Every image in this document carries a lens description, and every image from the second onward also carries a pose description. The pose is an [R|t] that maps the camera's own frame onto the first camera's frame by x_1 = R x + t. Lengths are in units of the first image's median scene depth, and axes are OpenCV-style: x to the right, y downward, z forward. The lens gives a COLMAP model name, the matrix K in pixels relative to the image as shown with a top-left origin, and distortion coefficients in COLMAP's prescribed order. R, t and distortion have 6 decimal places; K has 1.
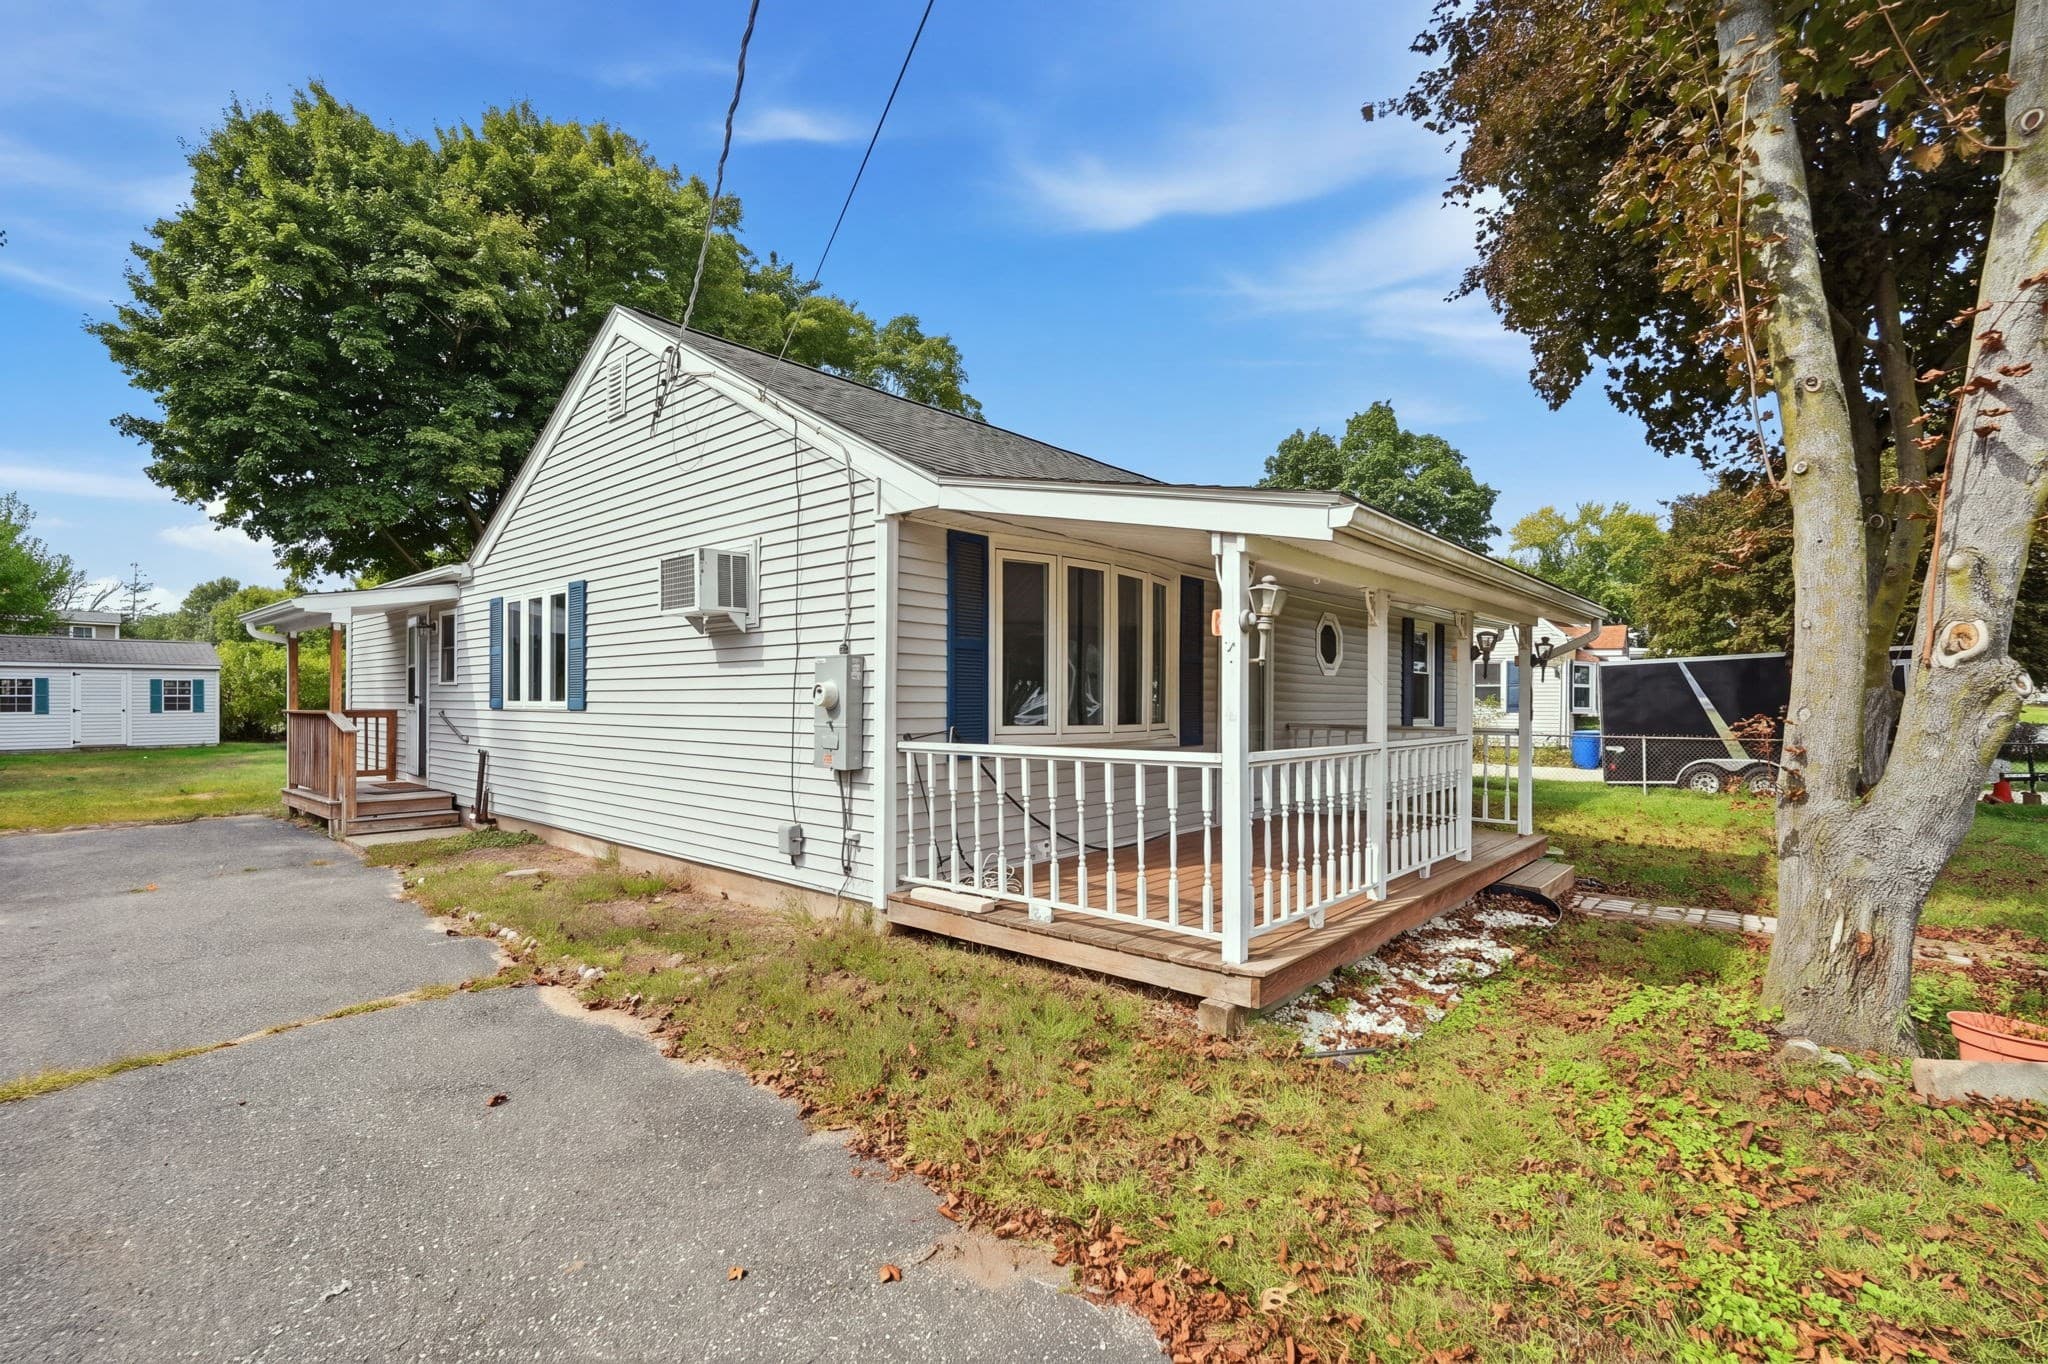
lens RADIAL K [[899.2, 0, 1034.6], [0, 899.2, 700.4], [0, 0, 1]] dist [-0.013771, 0.003564]
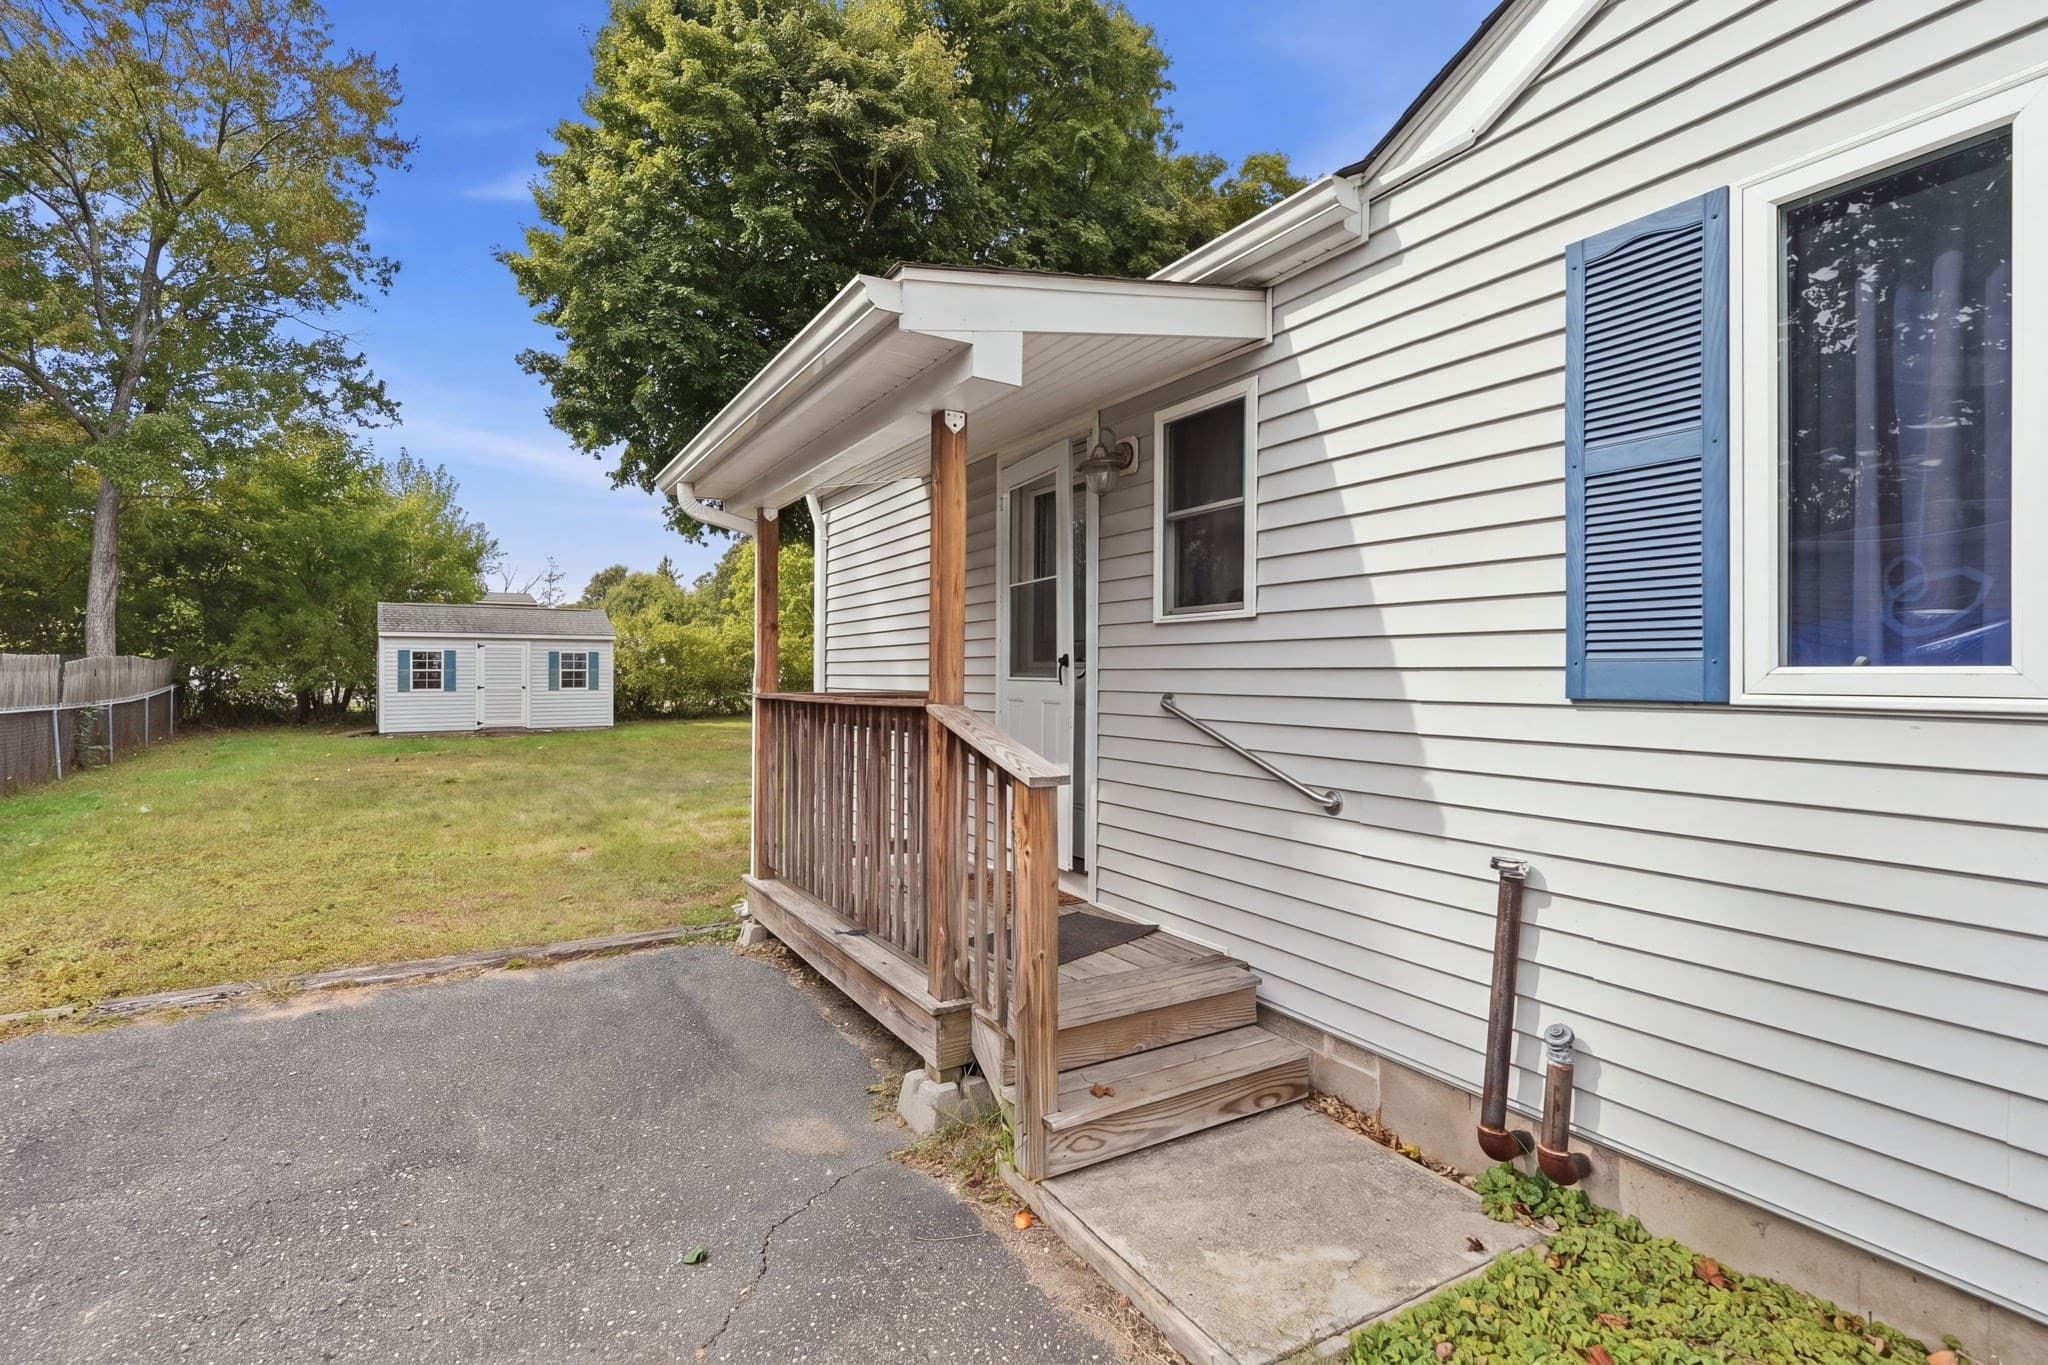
lens RADIAL K [[899.2, 0, 1030.1], [0, 899.2, 664.8], [0, 0, 1]] dist [-0.013771, 0.003564]
pose [[0.954223, -0.003161, -0.299081, -0.298922], [-0.001451, 0.999883, -0.015199, 0.001920], [0.299094, 0.014938, 0.954107, 0.323004]]
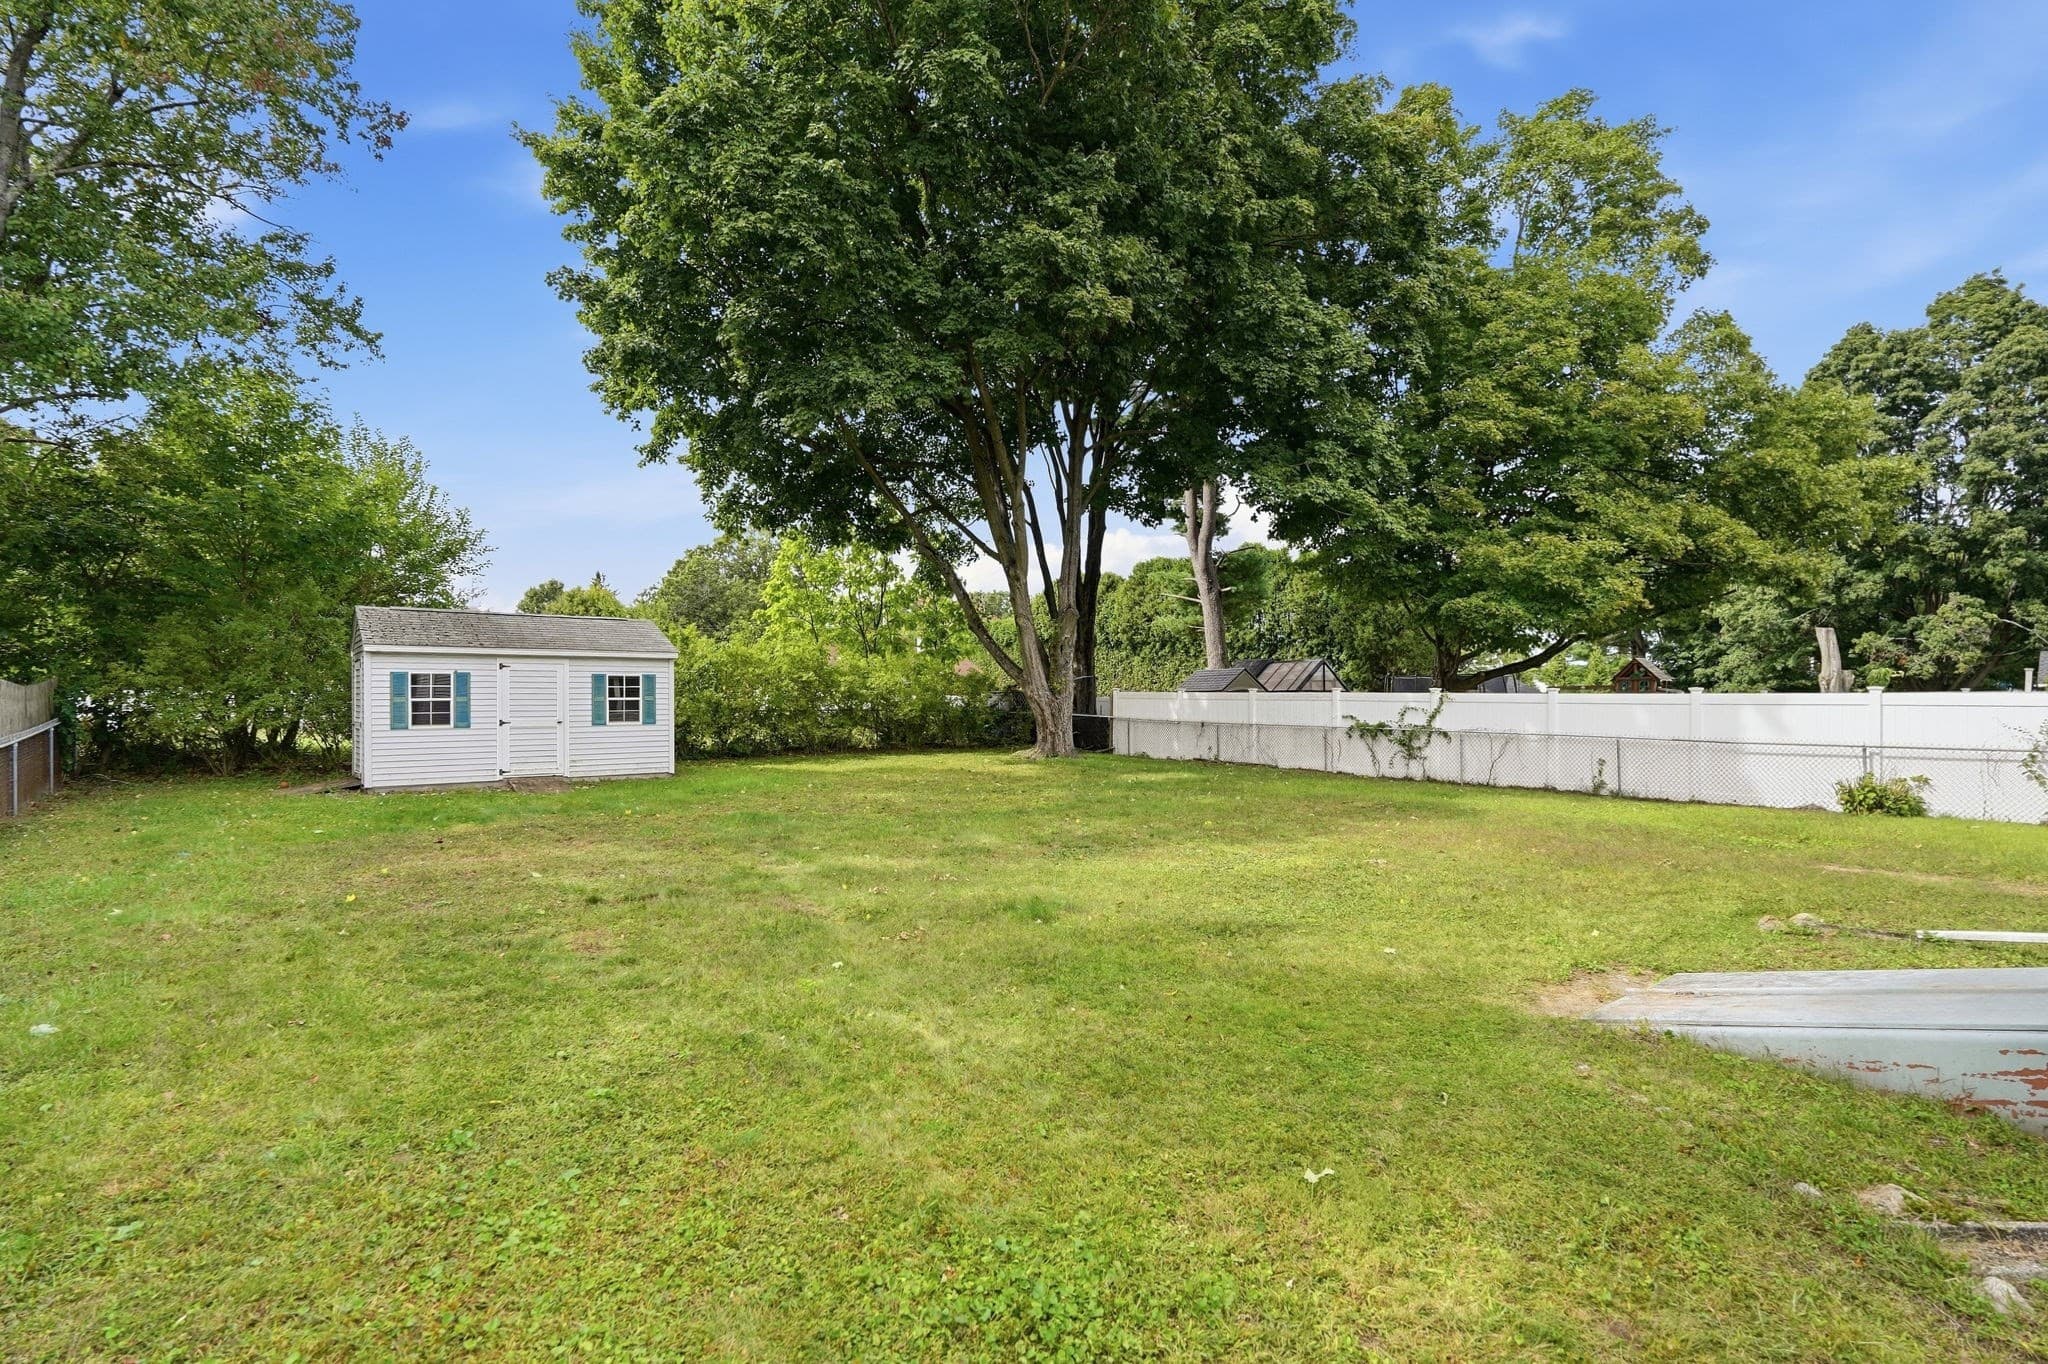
lens RADIAL K [[899.2, 0, 1013.9], [0, 899.2, 694.4], [0, 0, 1]] dist [-0.013771, 0.003564]
pose [[0.973907, -0.003449, -0.226921, -0.581204], [0.001766, 0.999969, -0.007615, -0.003092], [0.226940, 0.007015, 0.973883, 0.459918]]
